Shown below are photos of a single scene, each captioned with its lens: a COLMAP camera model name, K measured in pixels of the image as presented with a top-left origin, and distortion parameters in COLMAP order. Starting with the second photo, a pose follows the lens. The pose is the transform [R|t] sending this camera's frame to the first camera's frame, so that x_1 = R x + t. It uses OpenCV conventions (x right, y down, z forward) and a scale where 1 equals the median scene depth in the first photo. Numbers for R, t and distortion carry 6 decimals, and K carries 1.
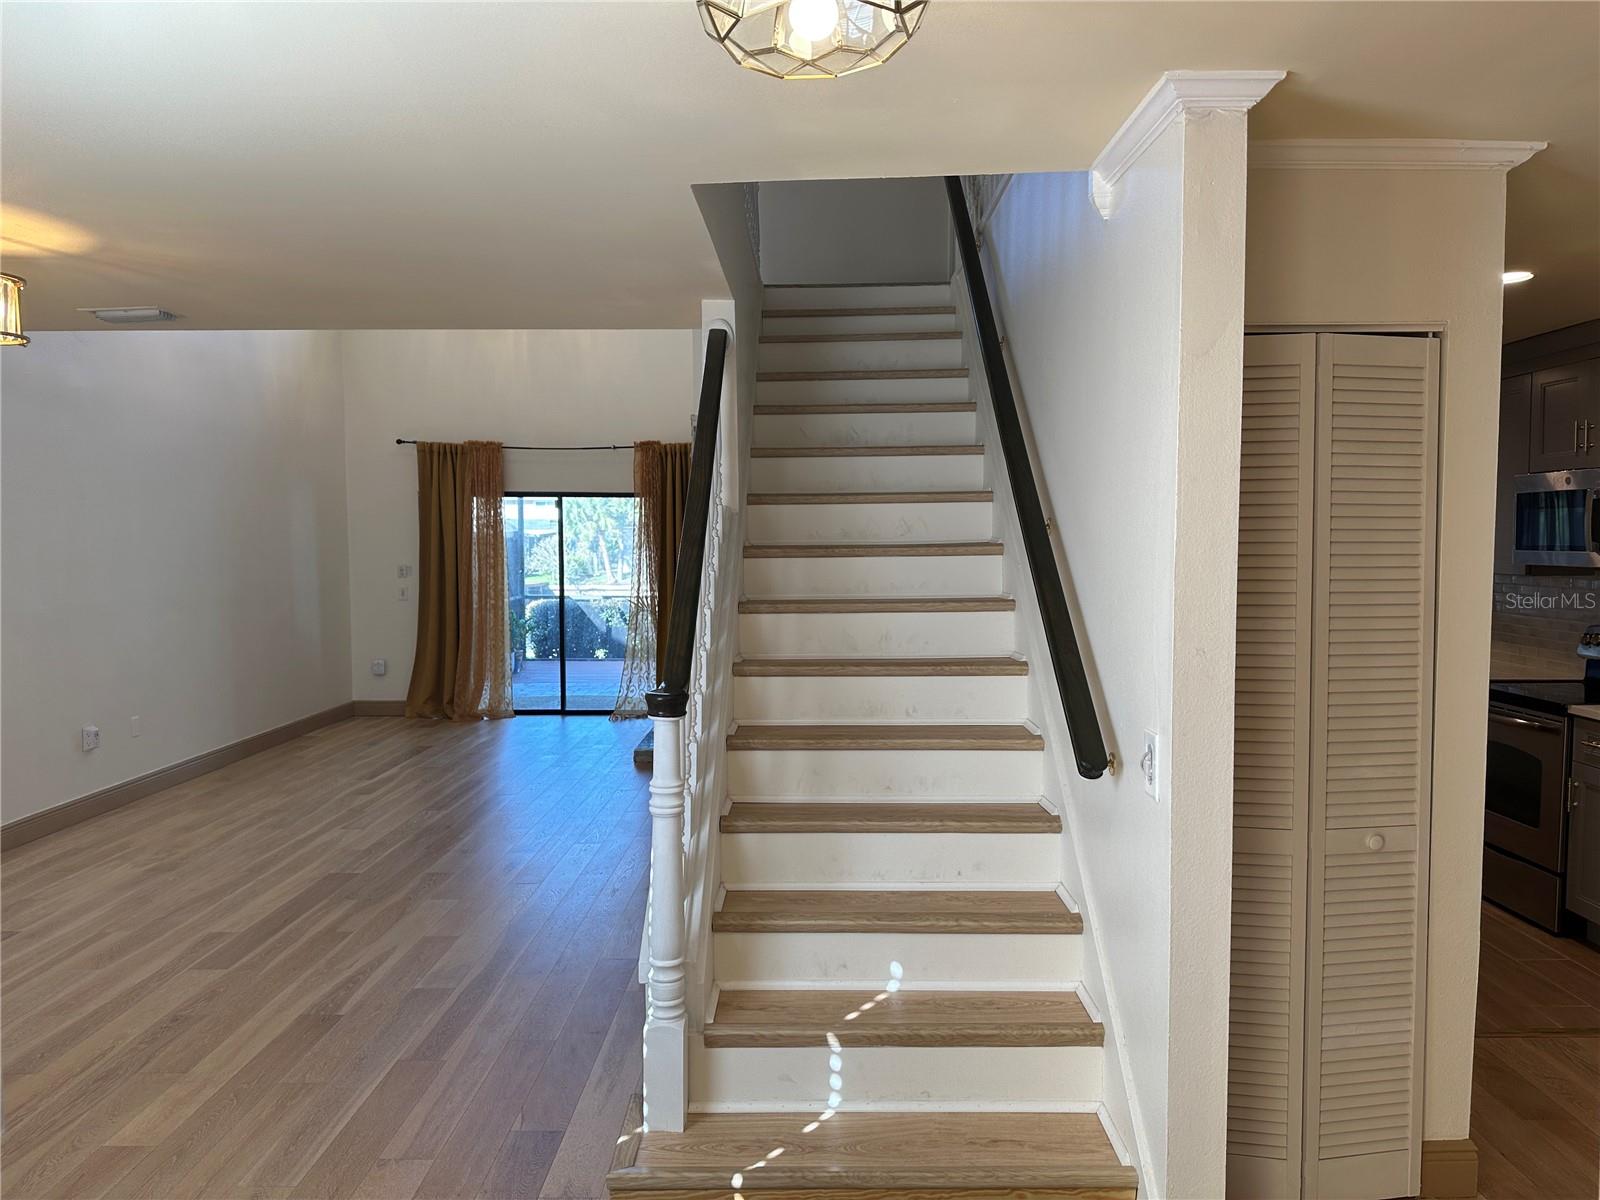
lens RADIAL K [[1115.2, 0, 799.7], [0, 1115.2, 596.1], [0, 0, 1]] dist [0.118964, -0.166929]
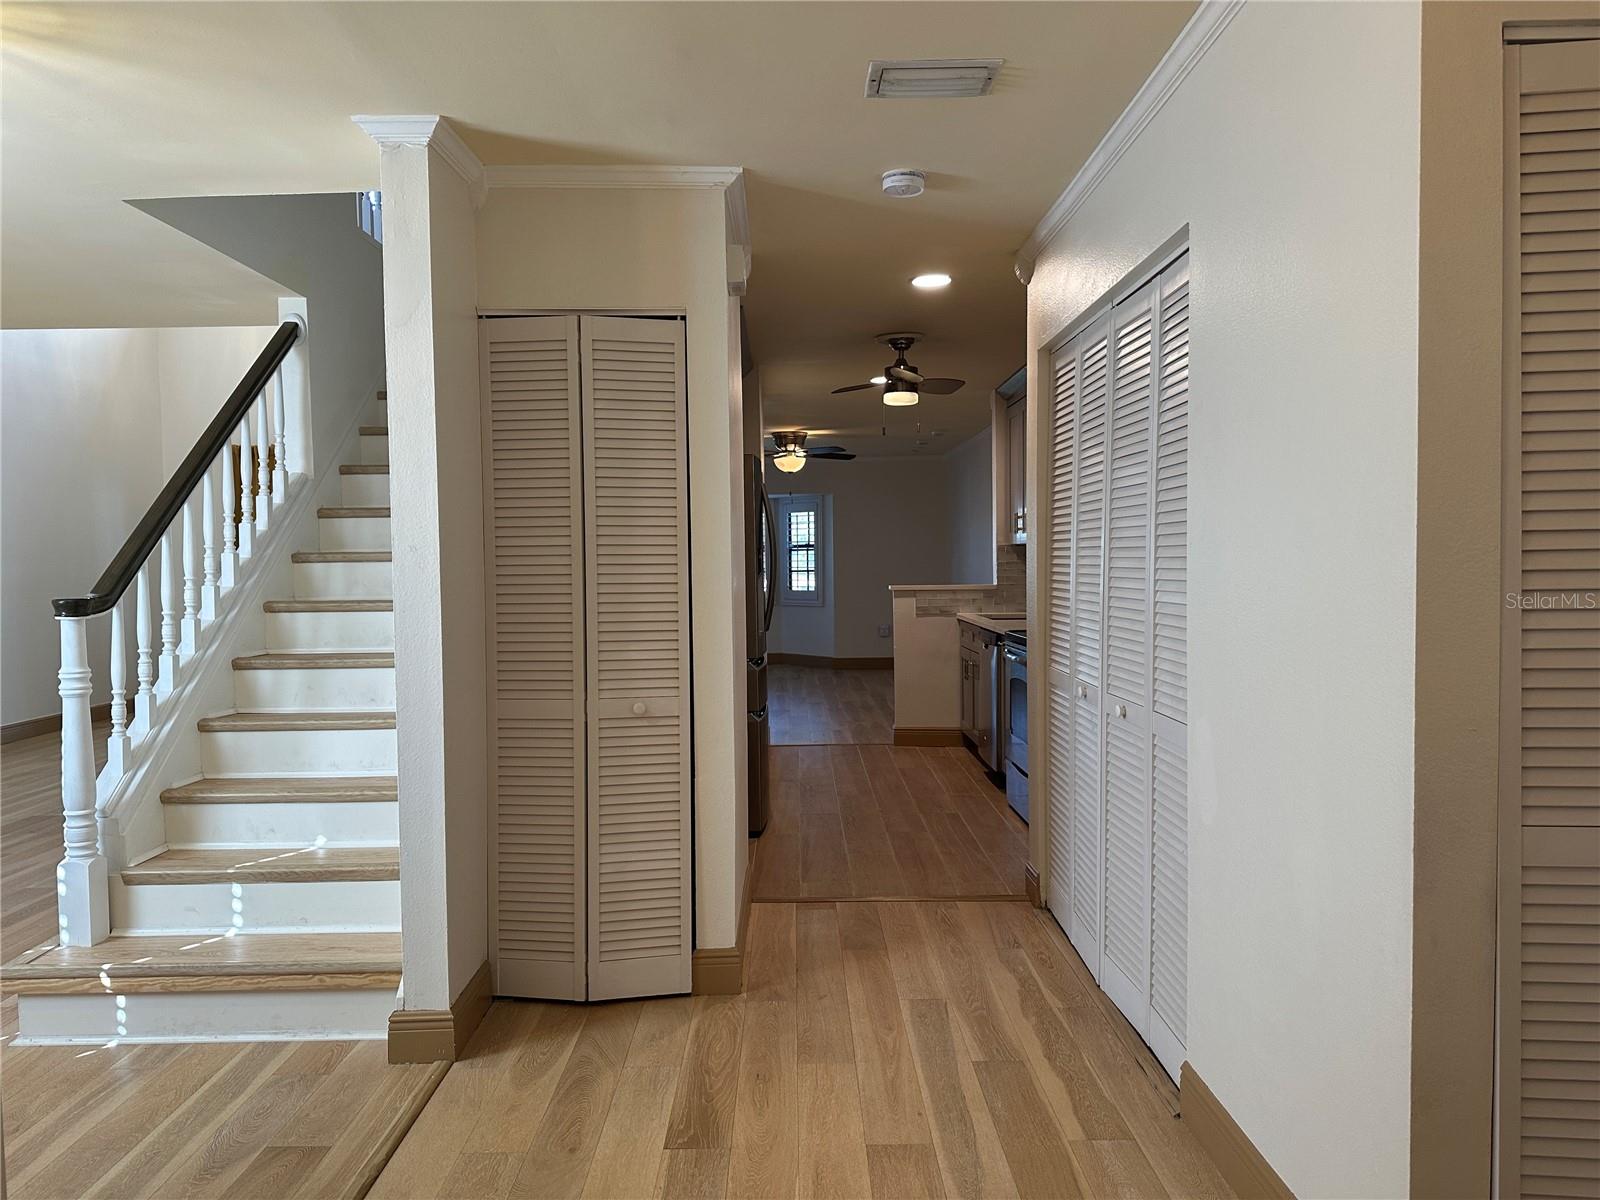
lens RADIAL K [[1120.0, 0, 800.0], [0, 1120.0, 600.0], [0, 0, 1]] dist [0.009200, -0.000541]
pose [[0.999647, -0.005031, 0.026088, 0.424885], [0.005449, 0.999858, -0.015967, 0.072769], [-0.026004, 0.016103, 0.999532, -0.176235]]
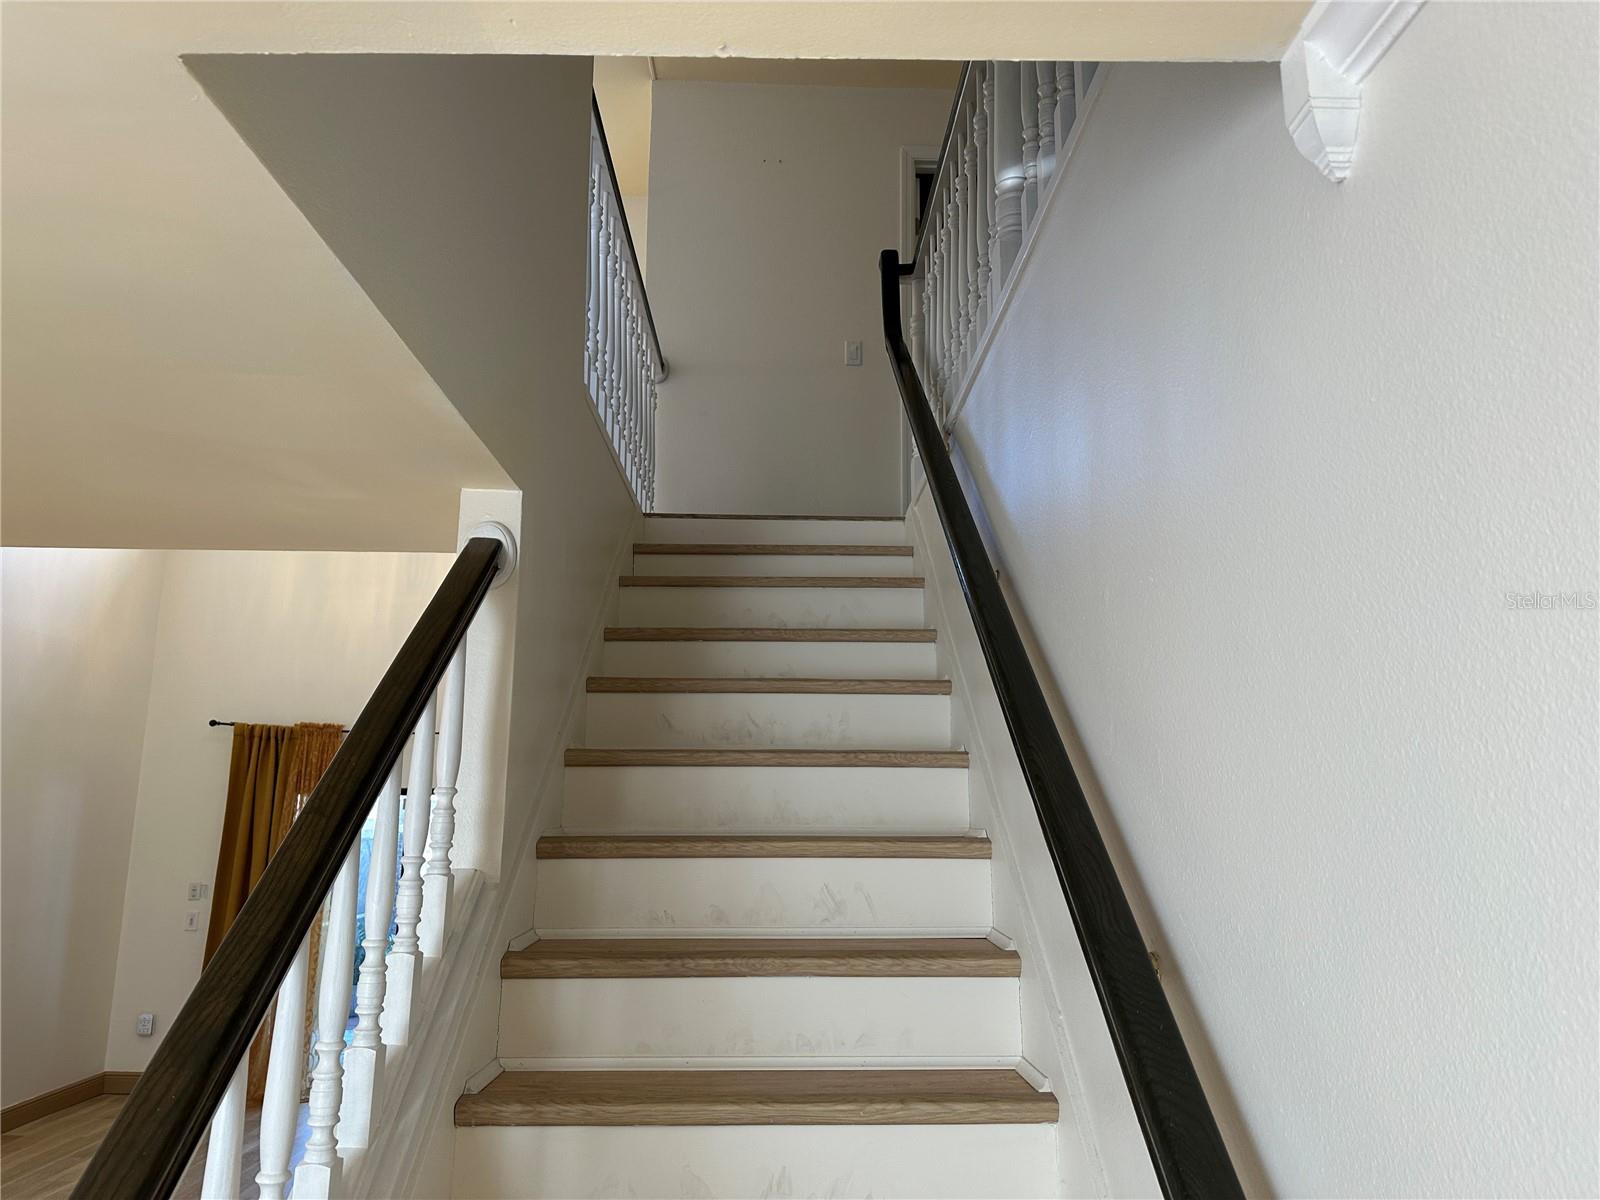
lens RADIAL K [[1126.6, 0, 801.8], [0, 1126.6, 637.1], [0, 0, 1]] dist [0.020536, -0.001365]
pose [[0.999001, 0.016811, 0.041404, 0.058671], [-0.007719, 0.977529, -0.210658, -0.076646], [-0.044015, 0.210128, 0.976683, 0.467796]]
